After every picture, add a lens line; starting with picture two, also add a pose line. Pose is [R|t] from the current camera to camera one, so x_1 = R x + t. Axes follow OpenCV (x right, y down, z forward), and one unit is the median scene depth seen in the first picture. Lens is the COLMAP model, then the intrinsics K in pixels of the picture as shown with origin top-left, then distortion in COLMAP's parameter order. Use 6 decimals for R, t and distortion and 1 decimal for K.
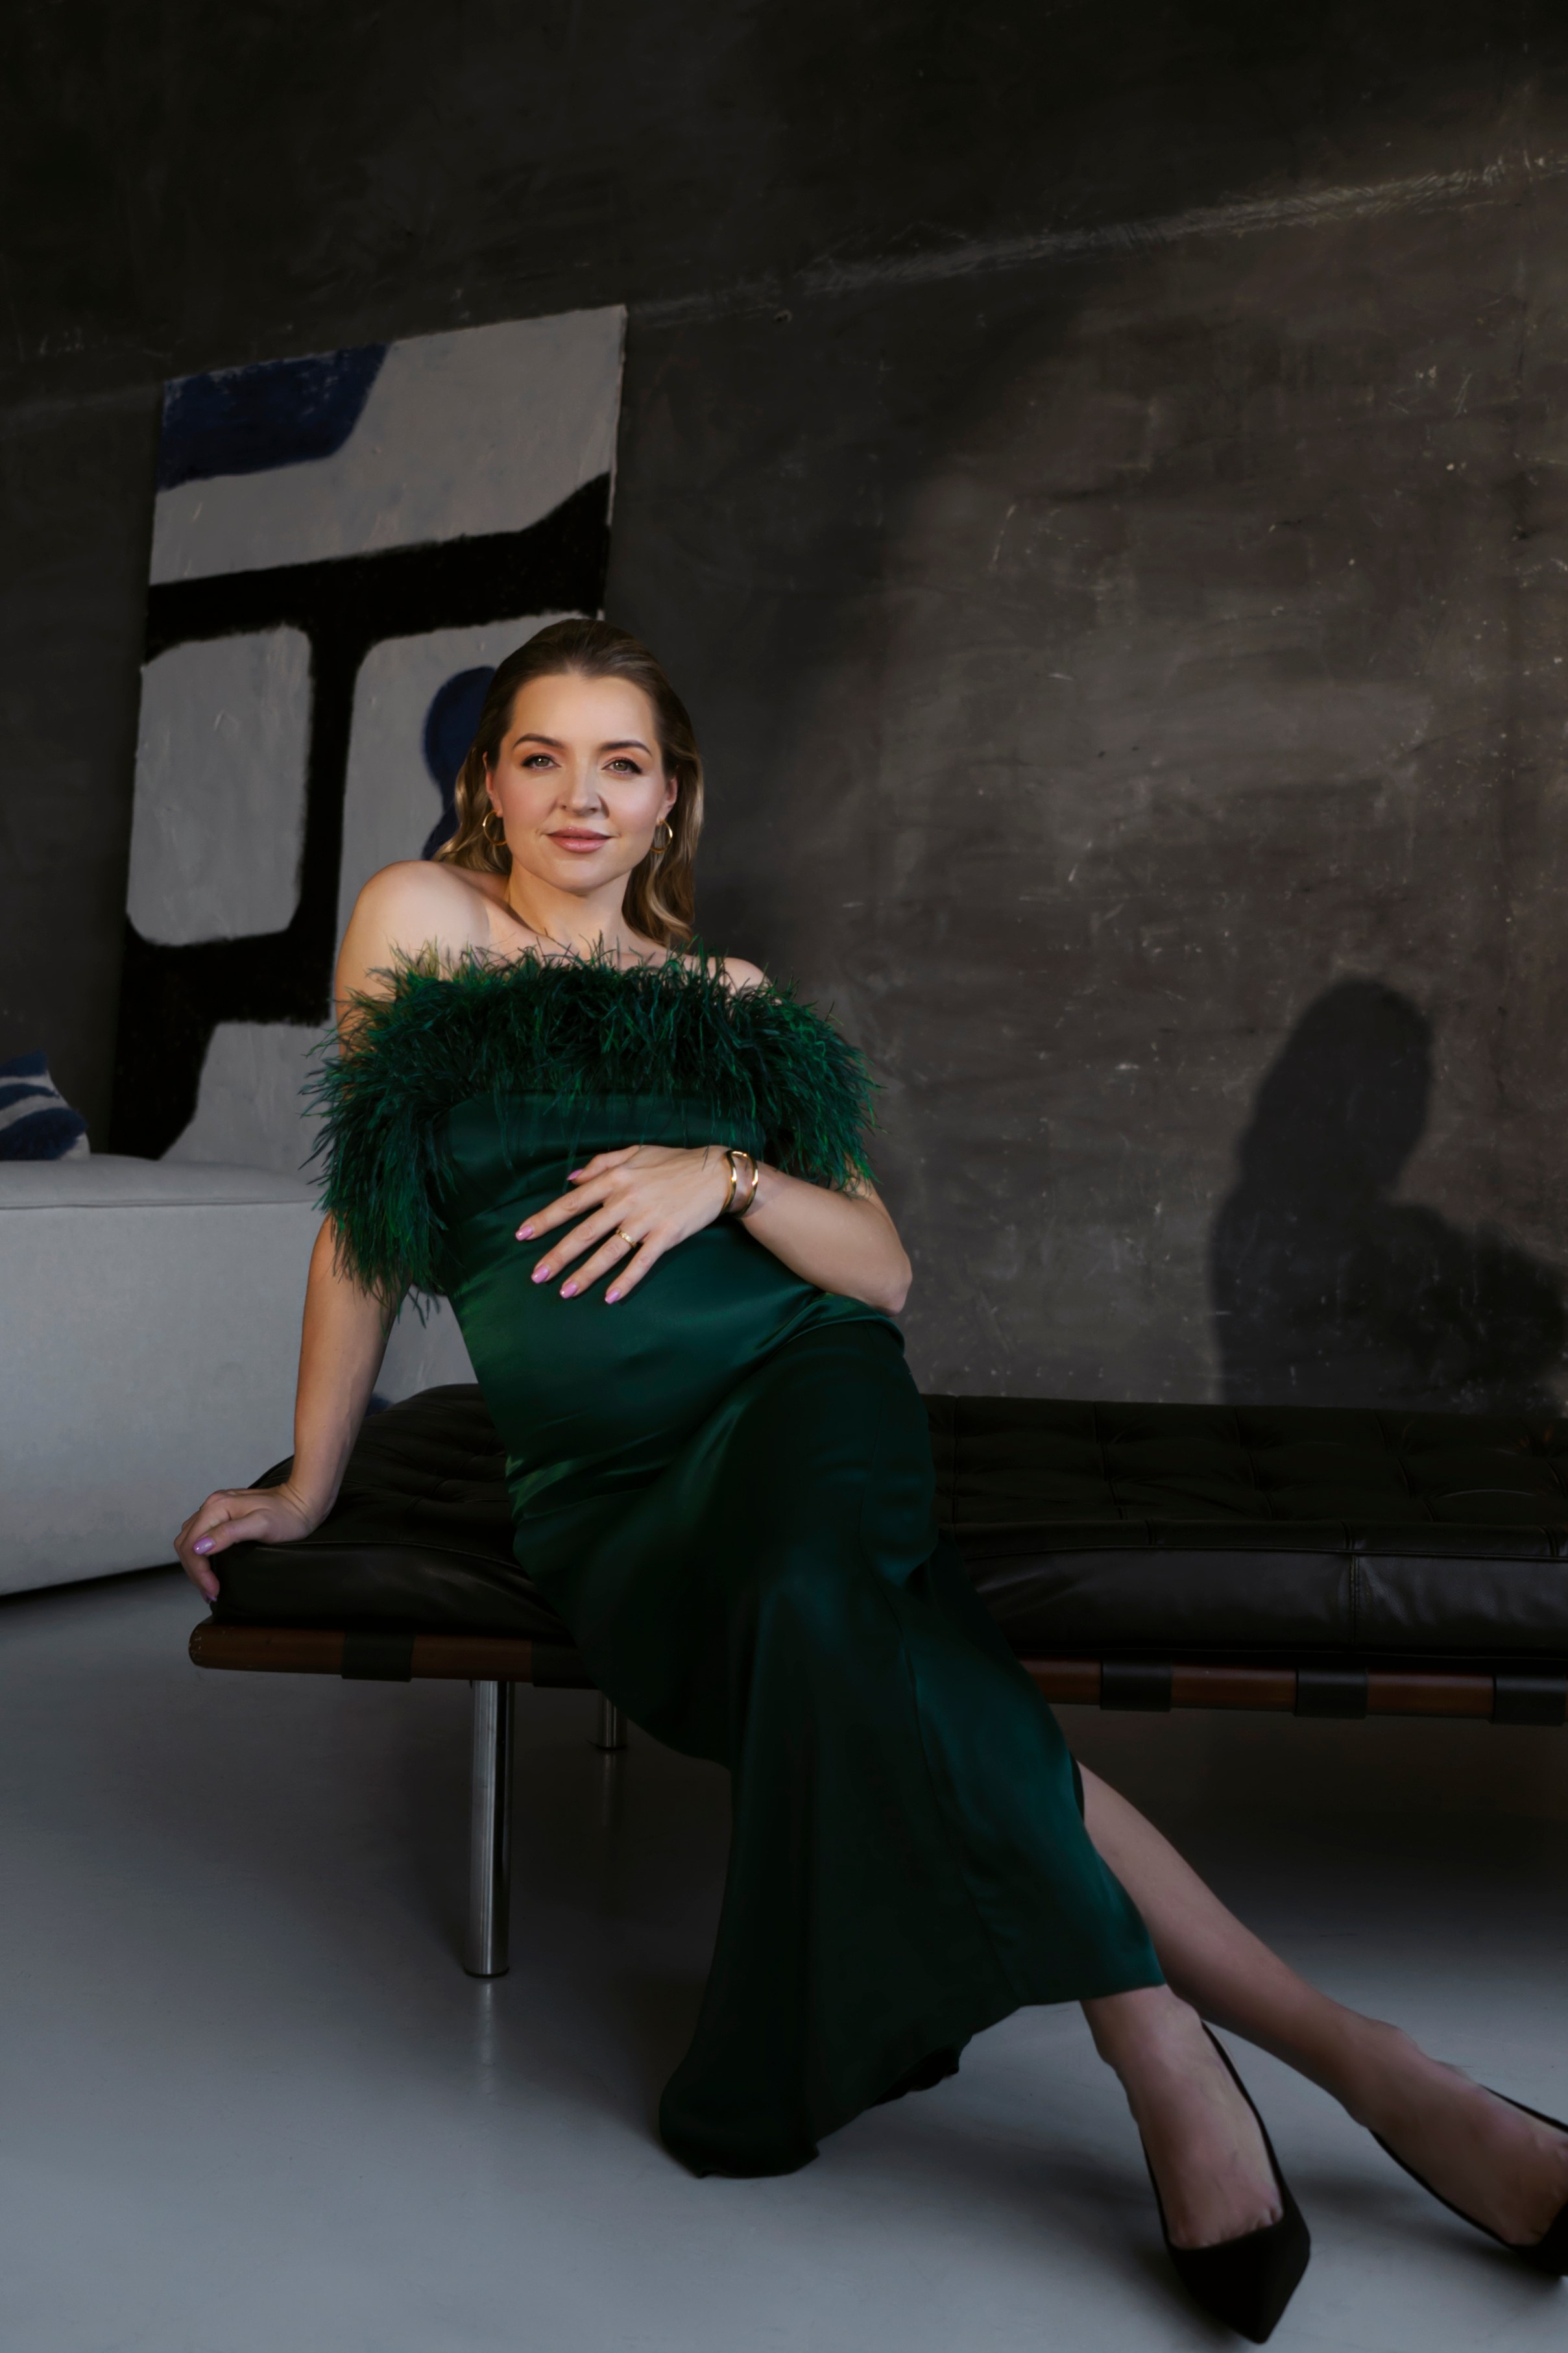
lens RADIAL K [[2557.0, 0, 770.1], [0, 2557.0, 1240.2], [0, 0, 1]] dist [-0.015897, 0.000000]
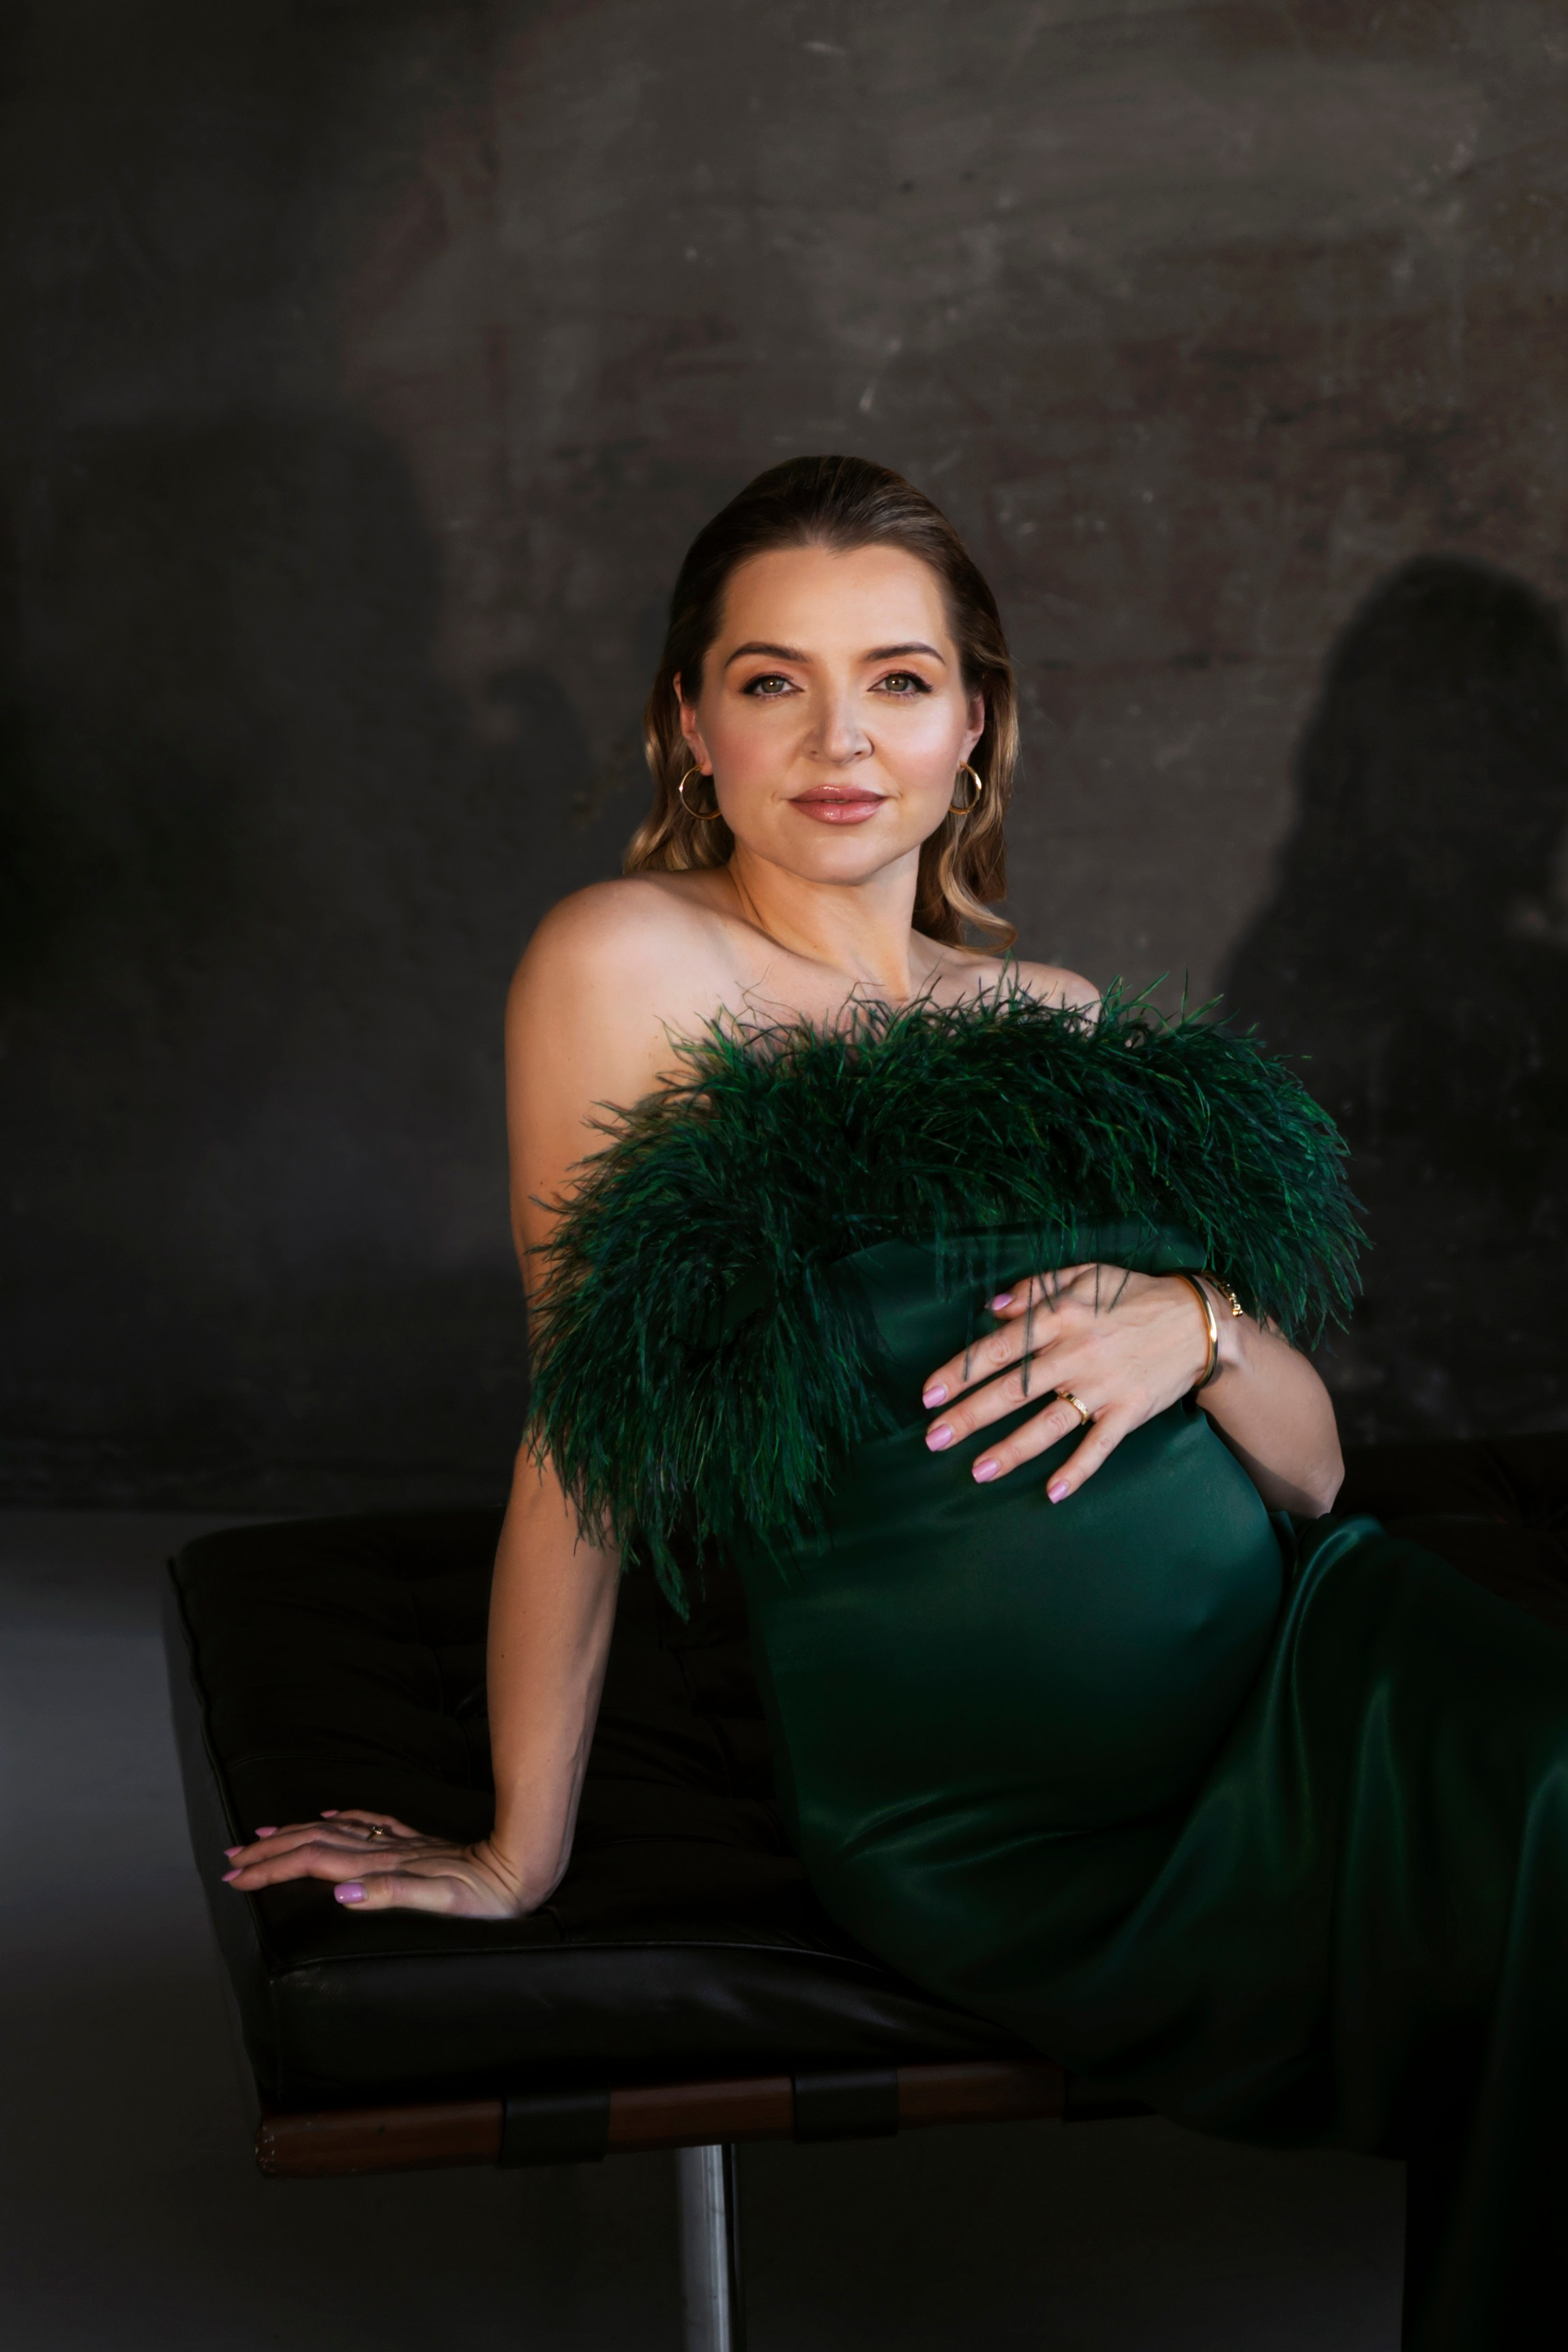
lens RADIAL K [[4804.9, 0, 782.1], [0, 4804.9, 1189.2], [0, 0, 1]] dist [0.030852, 0.000000]
pose [[0.967544, -0.094690, 0.234291, -0.177363], [0.069021, 0.990912, 0.115450, -0.096011], [-0.243094, -0.095532, 0.965287, -0.062031]]
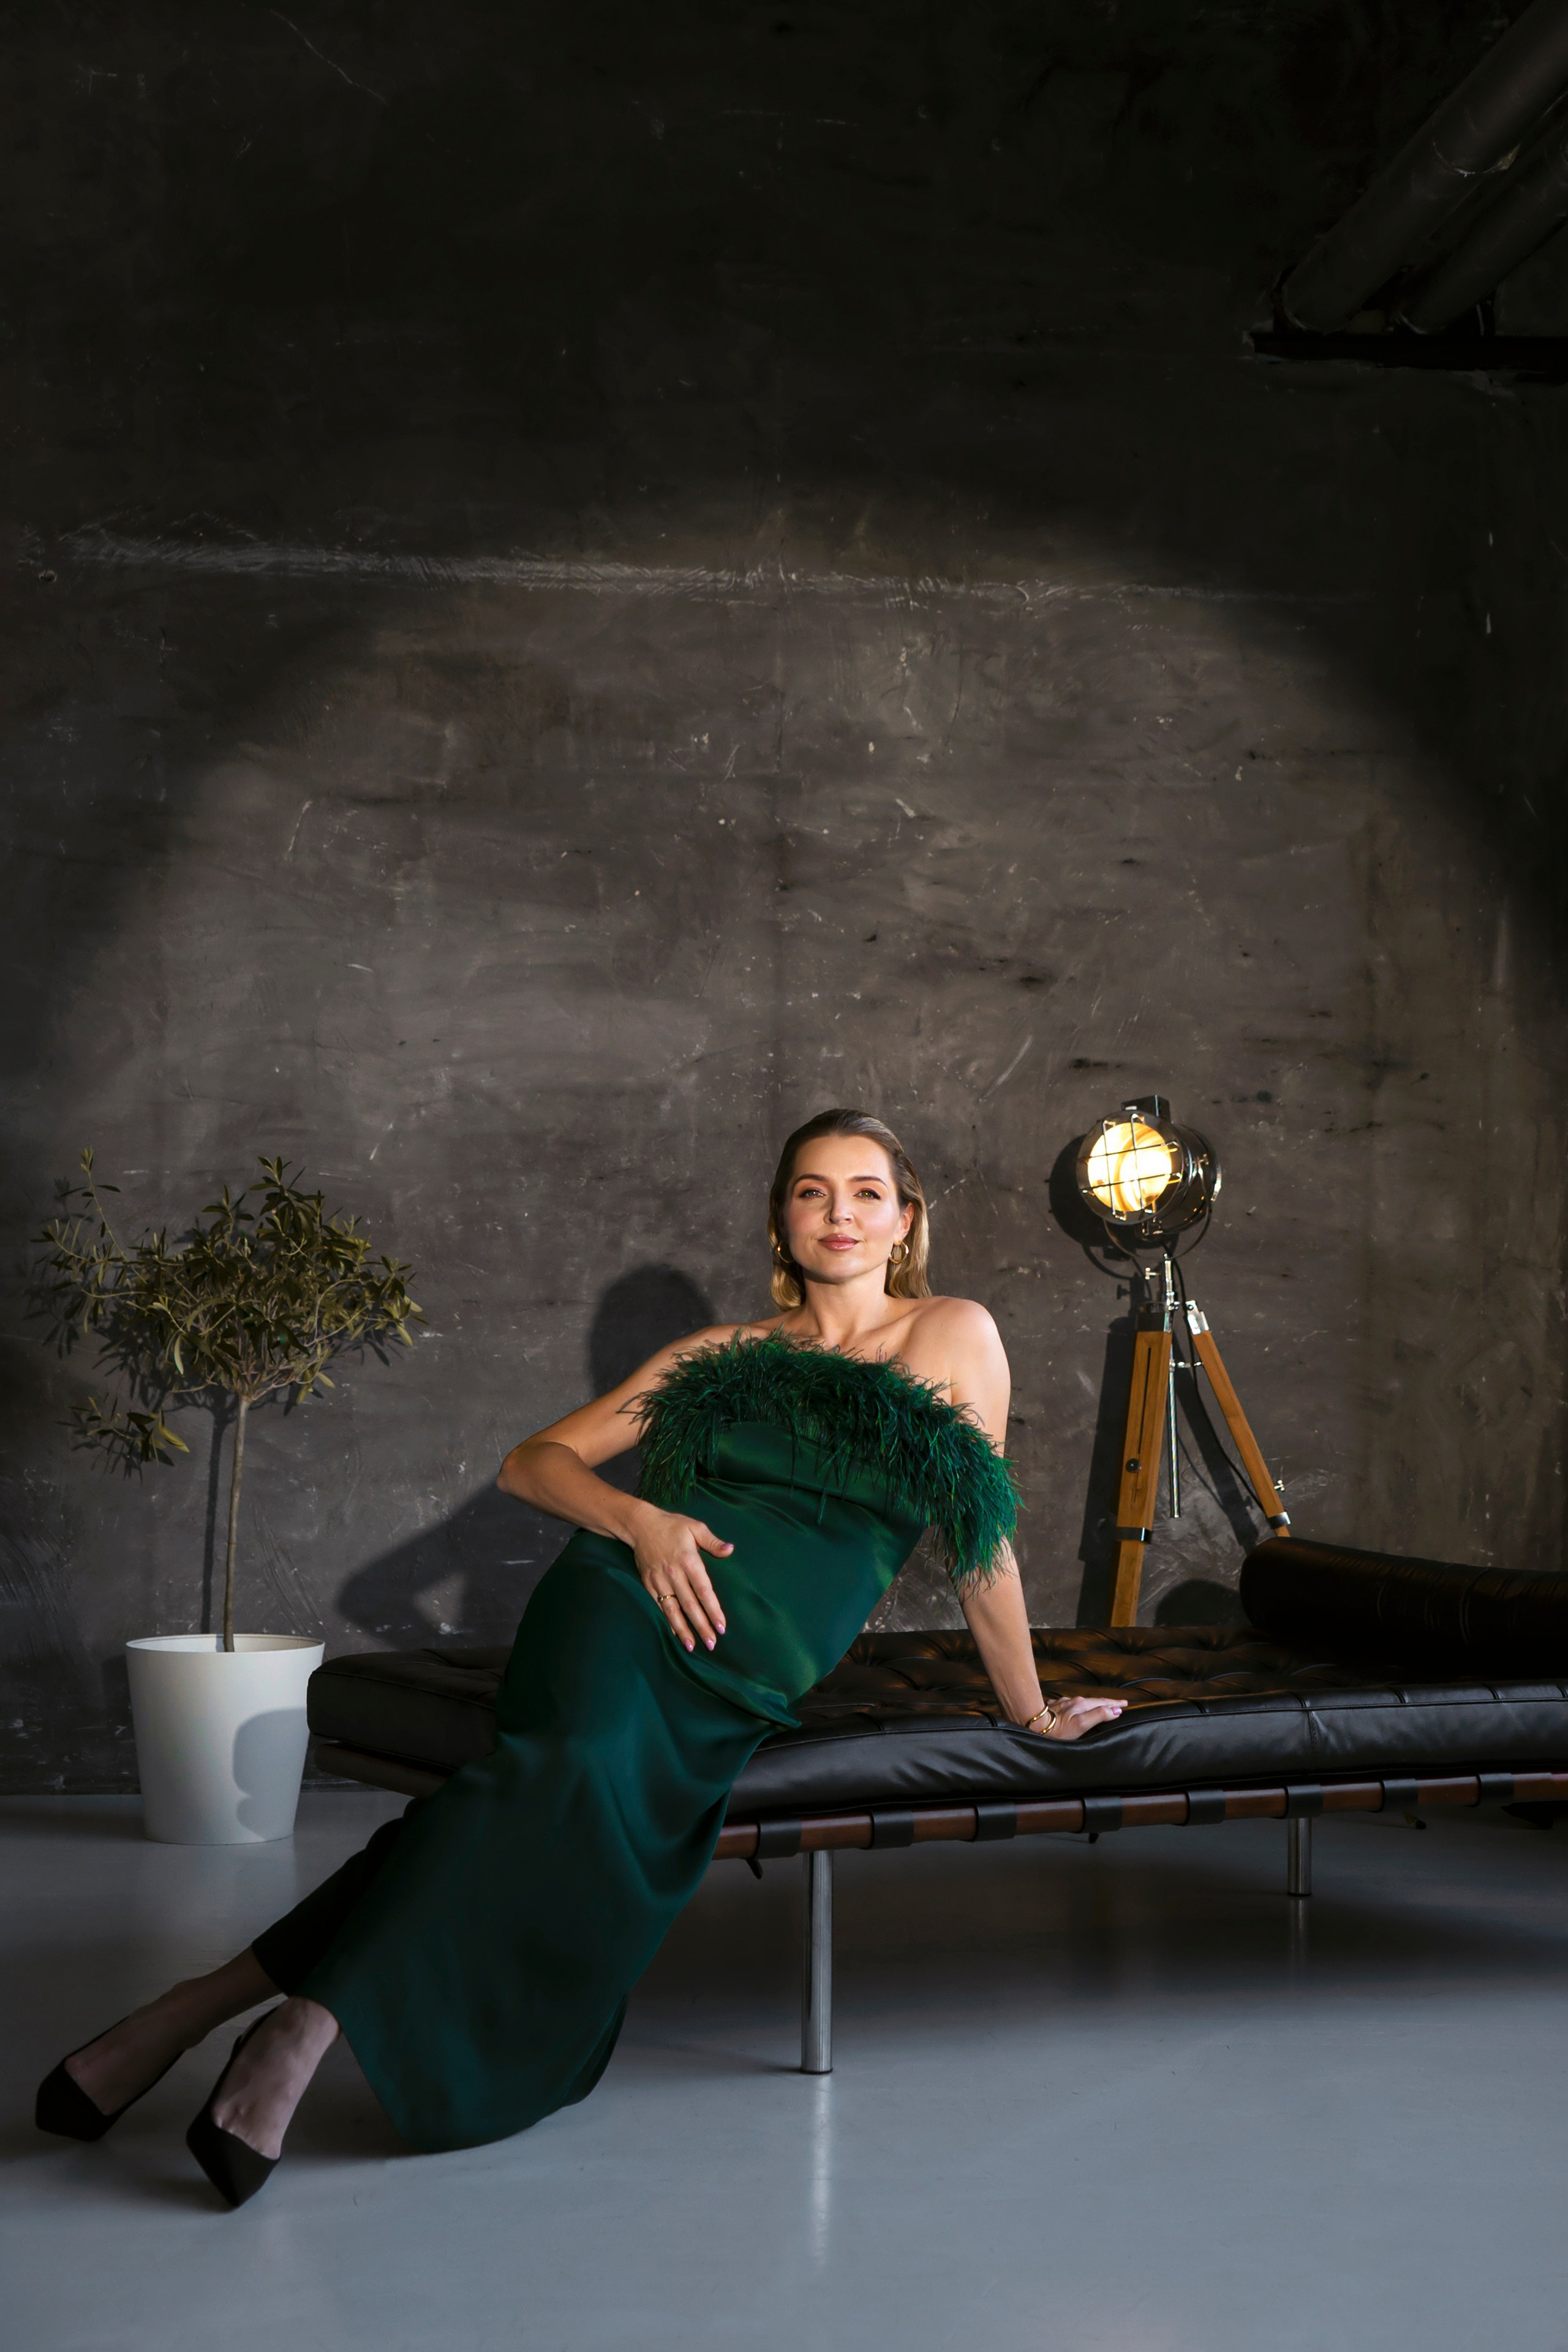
lens RADIAL K [[3484.8, 0, 803.5], [0, 3484.8, 1203.4], [0, 0, 1]] dist [0.030146, 0.000000]
pose [[0.812617, 0.009878, 0.582714, -0.599449], [0.028012, 0.998039, -0.055983, -0.037763], [-0.582124, 0.061816, 0.810747, -0.285328]]
